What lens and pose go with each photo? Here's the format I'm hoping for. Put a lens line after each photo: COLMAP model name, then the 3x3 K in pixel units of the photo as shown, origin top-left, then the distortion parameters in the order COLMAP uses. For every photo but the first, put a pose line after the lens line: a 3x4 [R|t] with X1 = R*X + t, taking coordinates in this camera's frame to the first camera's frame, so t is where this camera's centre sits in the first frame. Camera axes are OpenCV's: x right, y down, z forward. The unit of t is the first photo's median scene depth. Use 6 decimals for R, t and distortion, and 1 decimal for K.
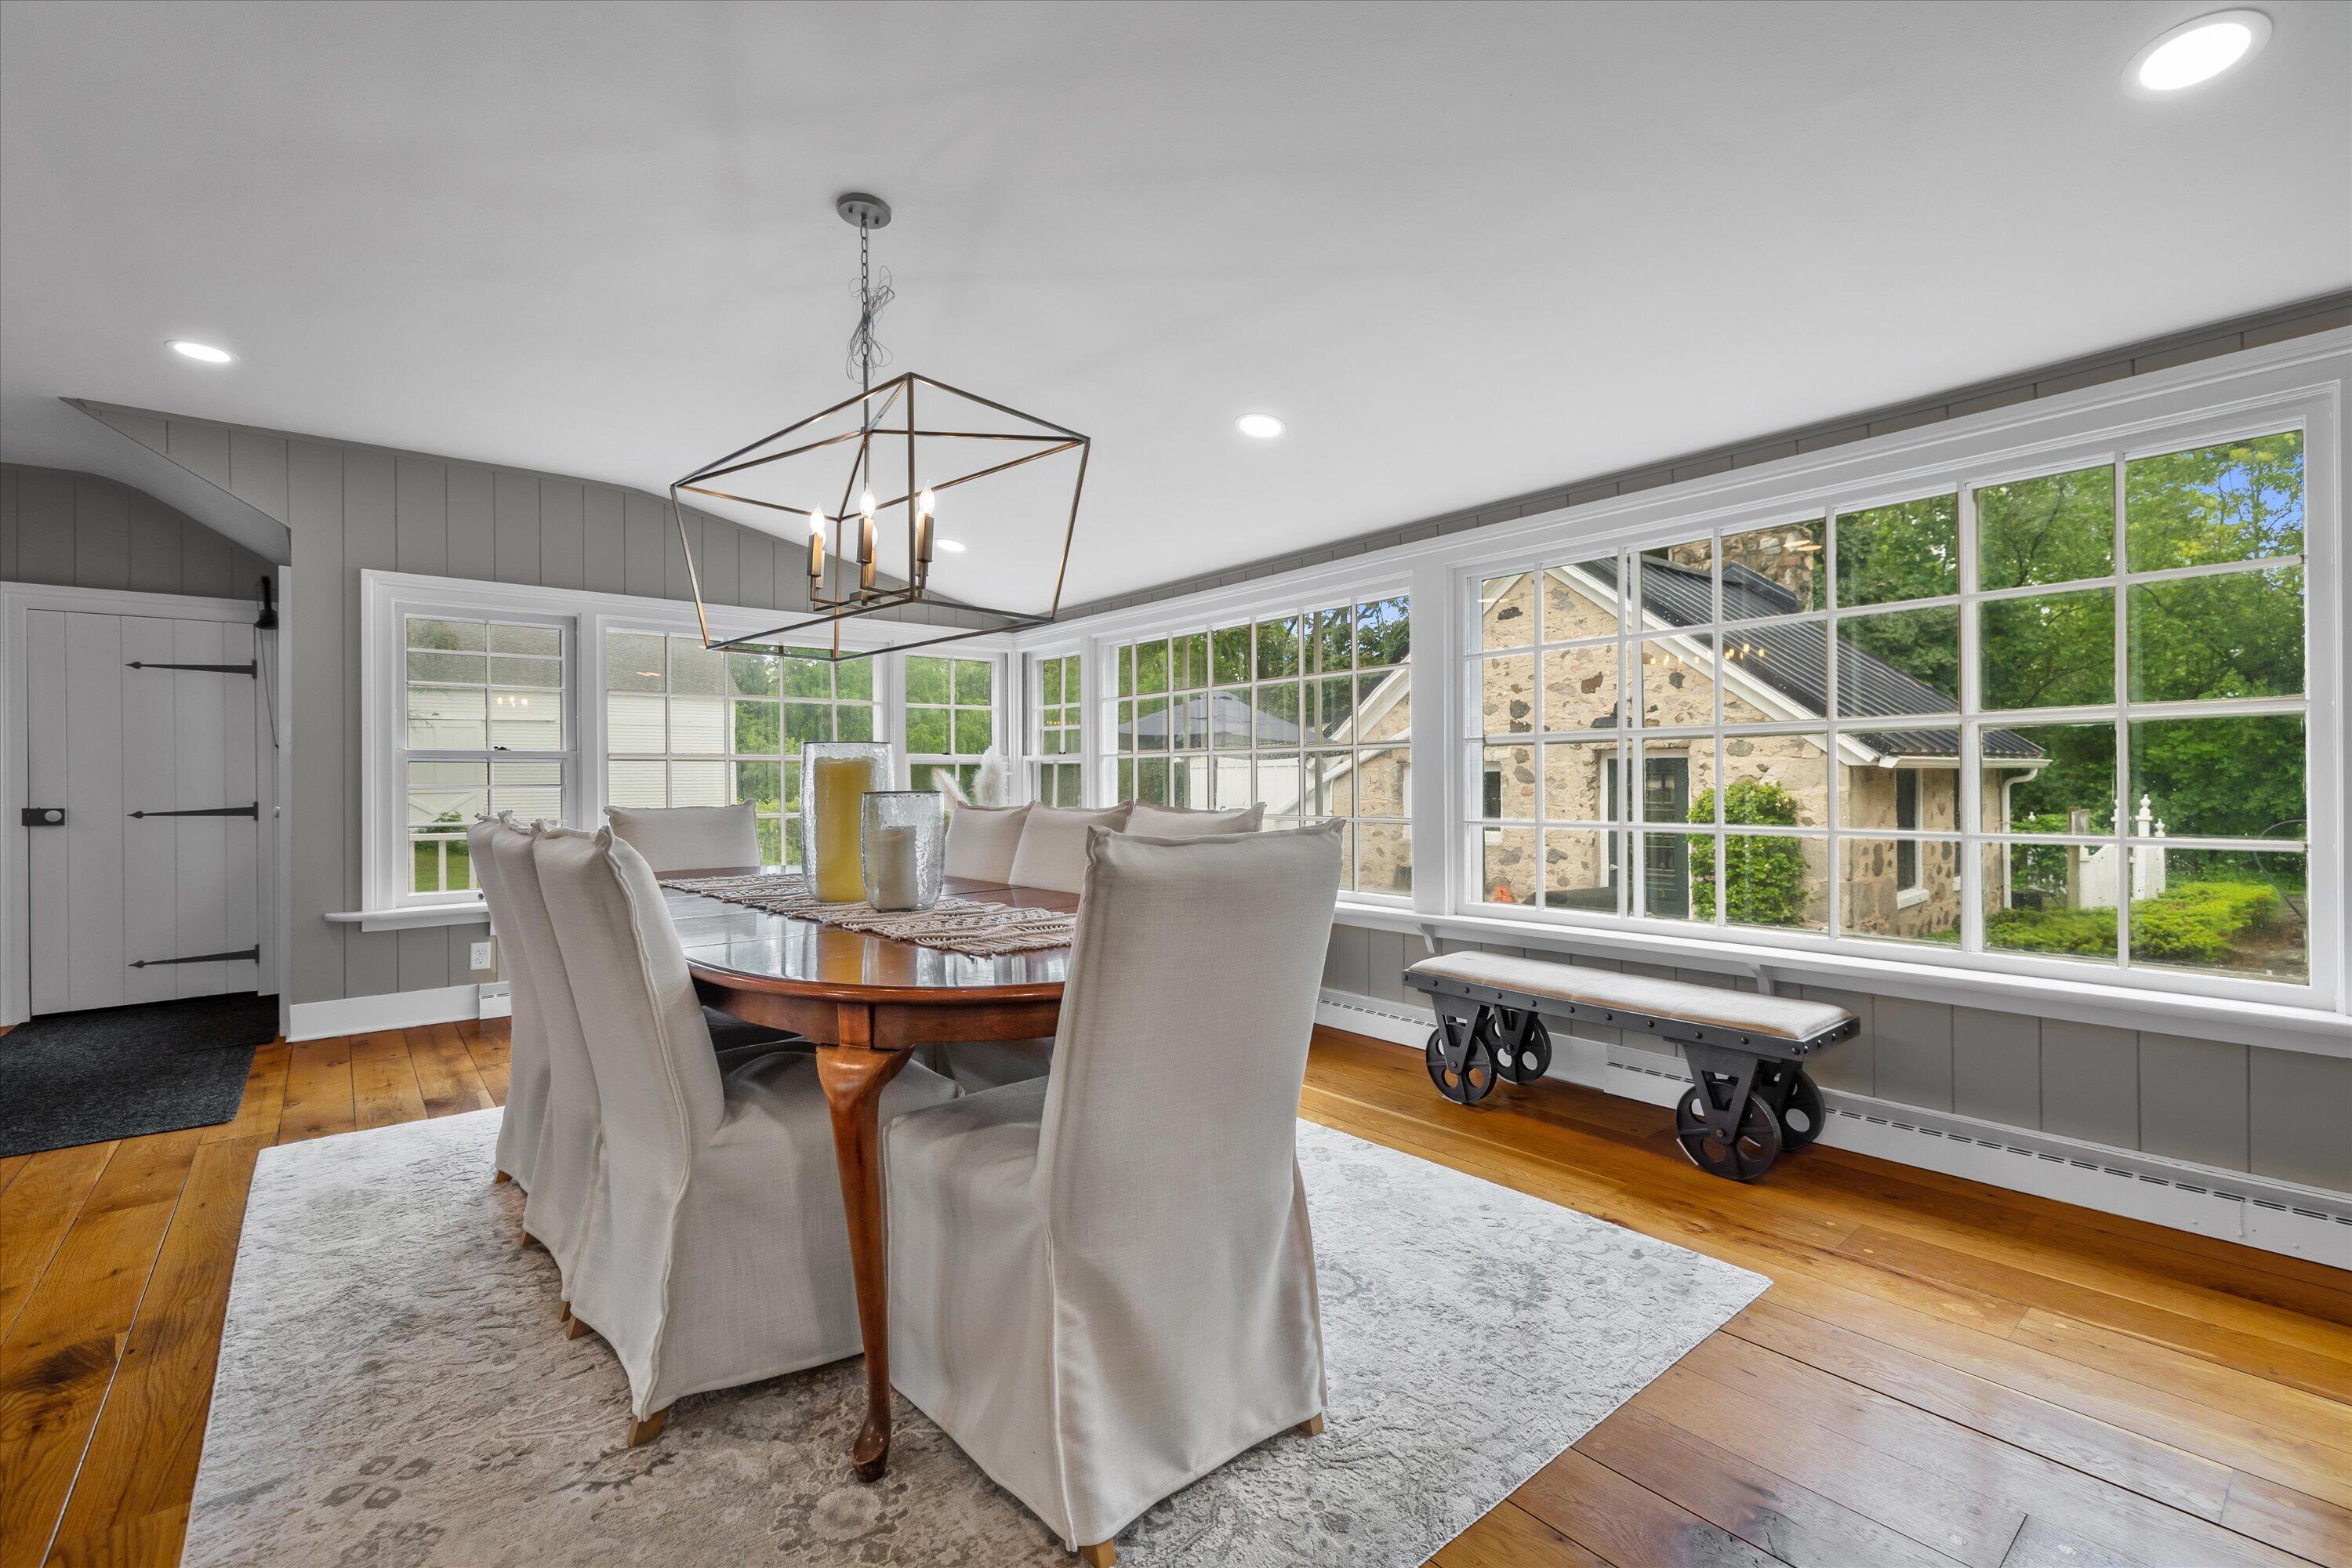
lens RADIAL K [[1013.1, 0, 1173.0], [0, 1013.1, 767.3], [0, 0, 1]] dist [0.000610, -0.000168]
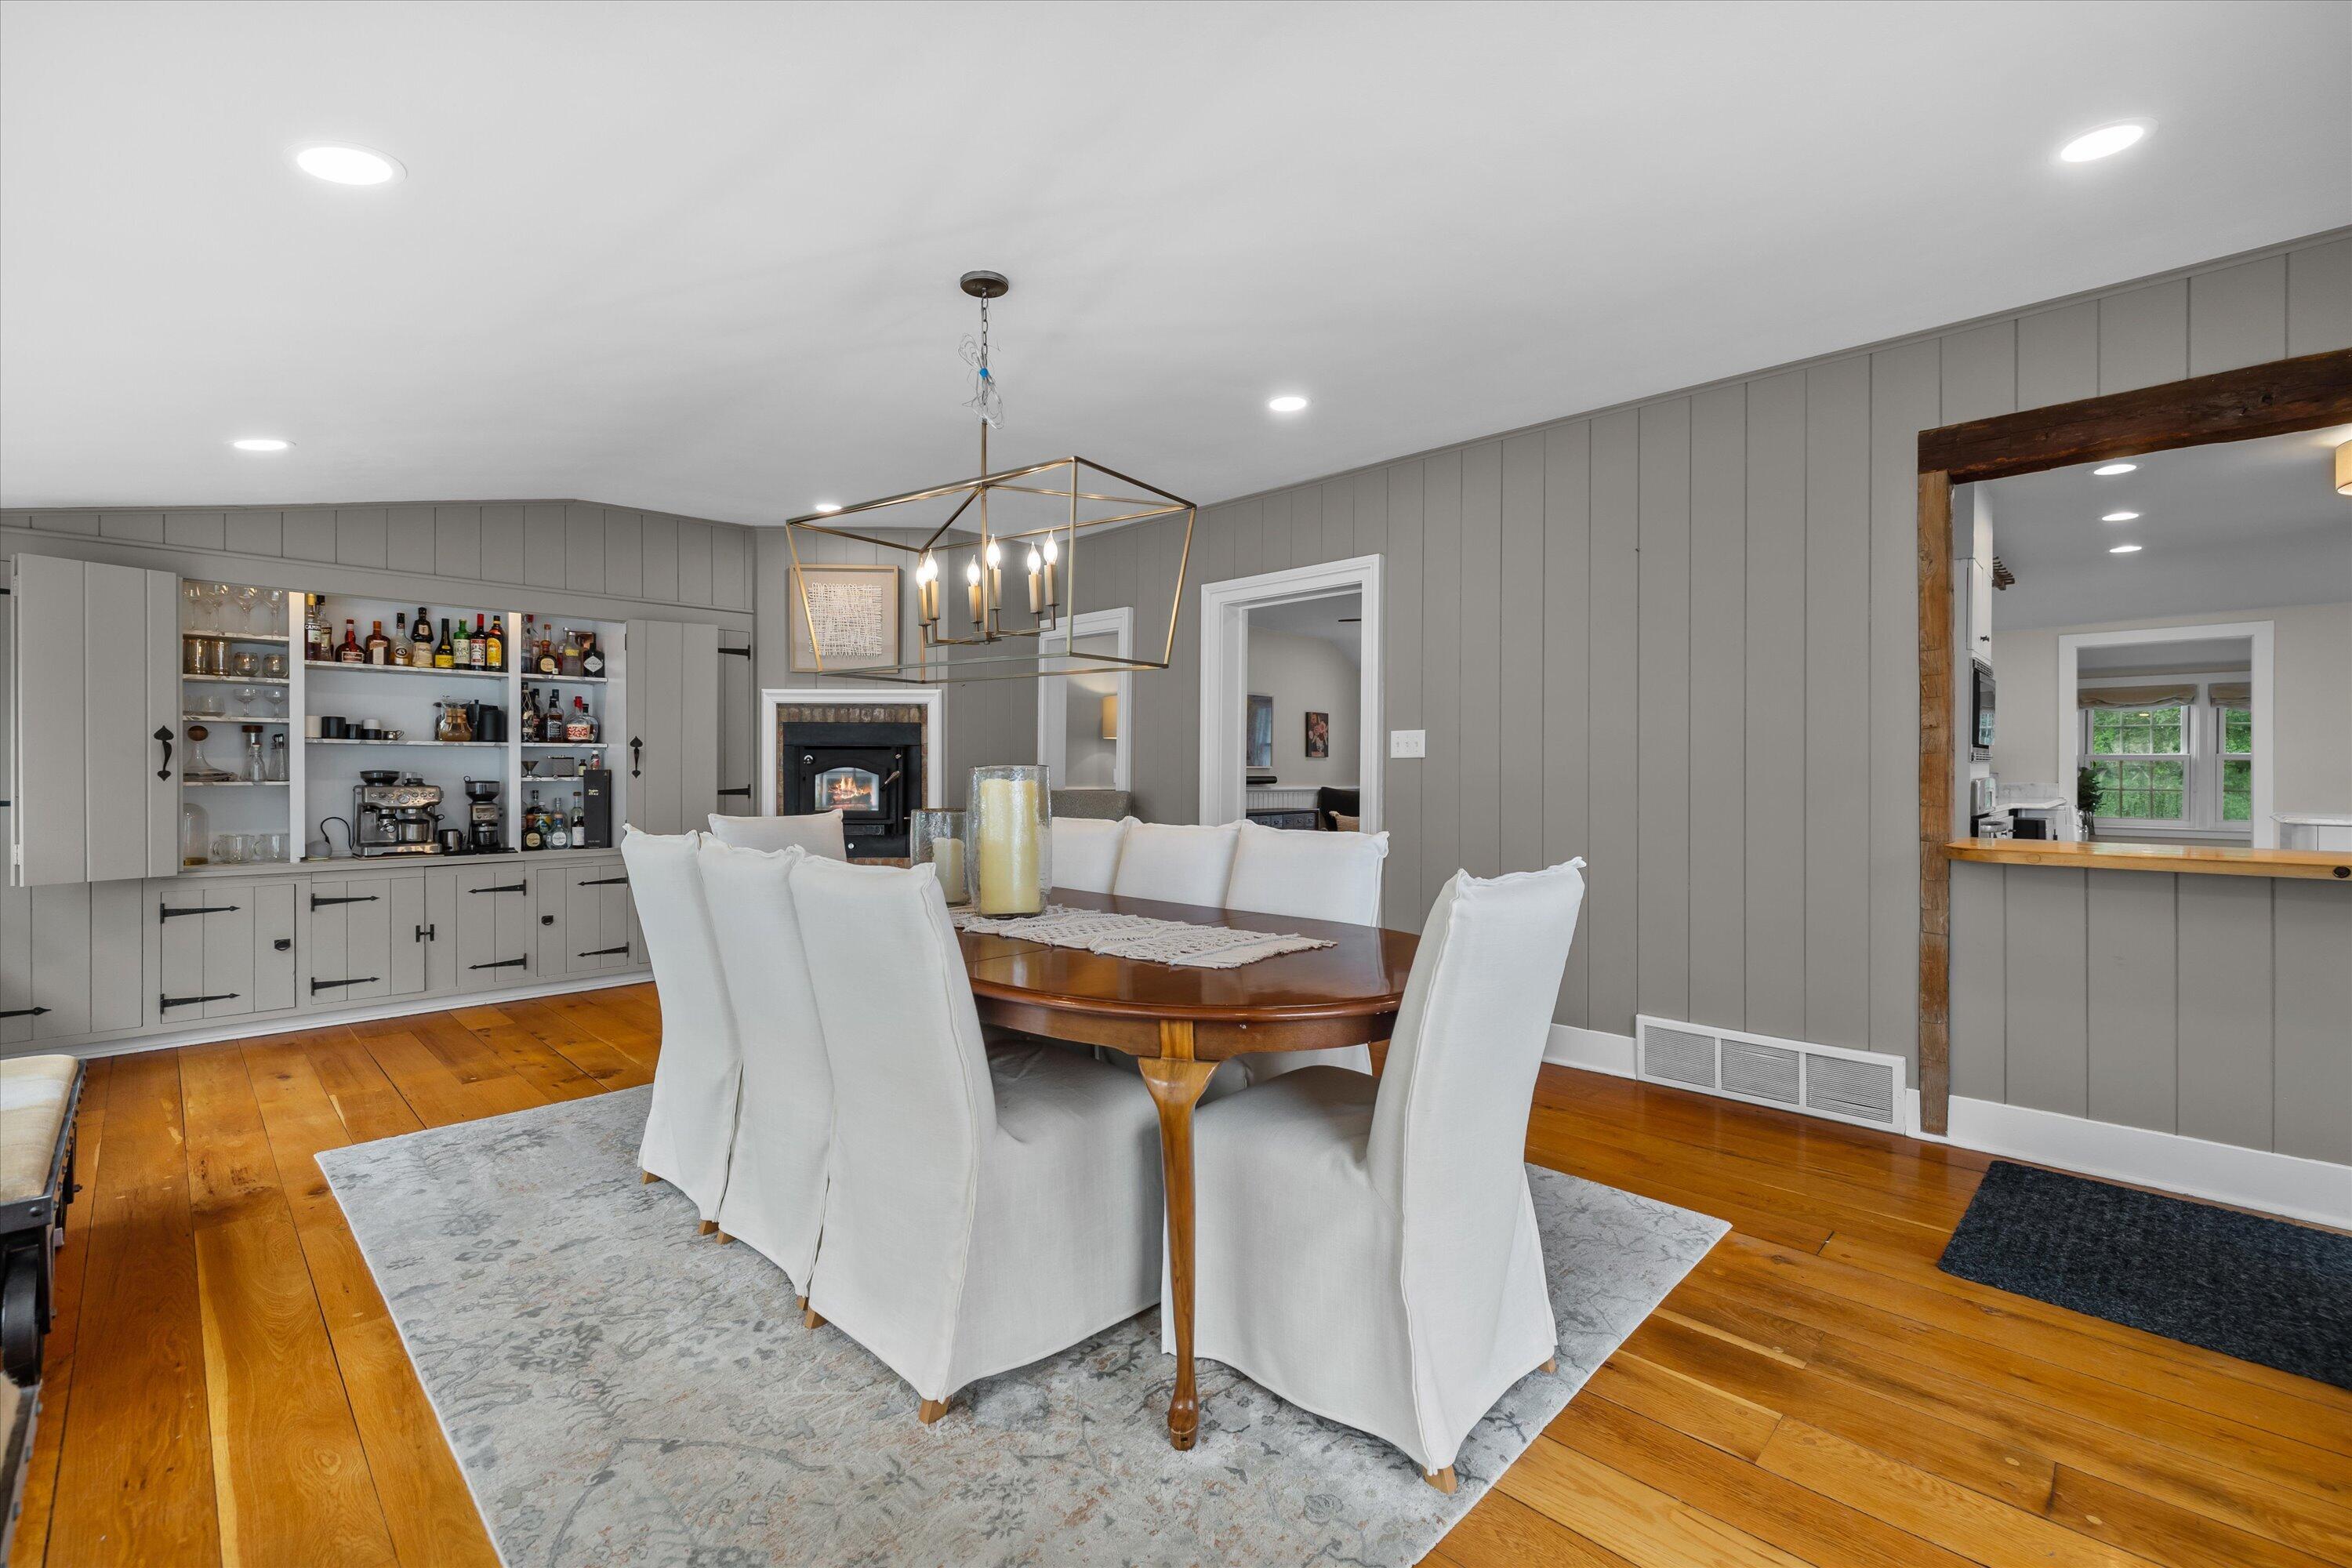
lens RADIAL K [[1013.1, 0, 1173.0], [0, 1013.1, 767.3], [0, 0, 1]] dist [0.000610, -0.000168]
pose [[-0.997264, 0.006229, -0.073665, -0.437392], [0.006454, 0.999975, -0.002821, -0.018066], [0.073646, -0.003289, -0.997279, 2.178999]]
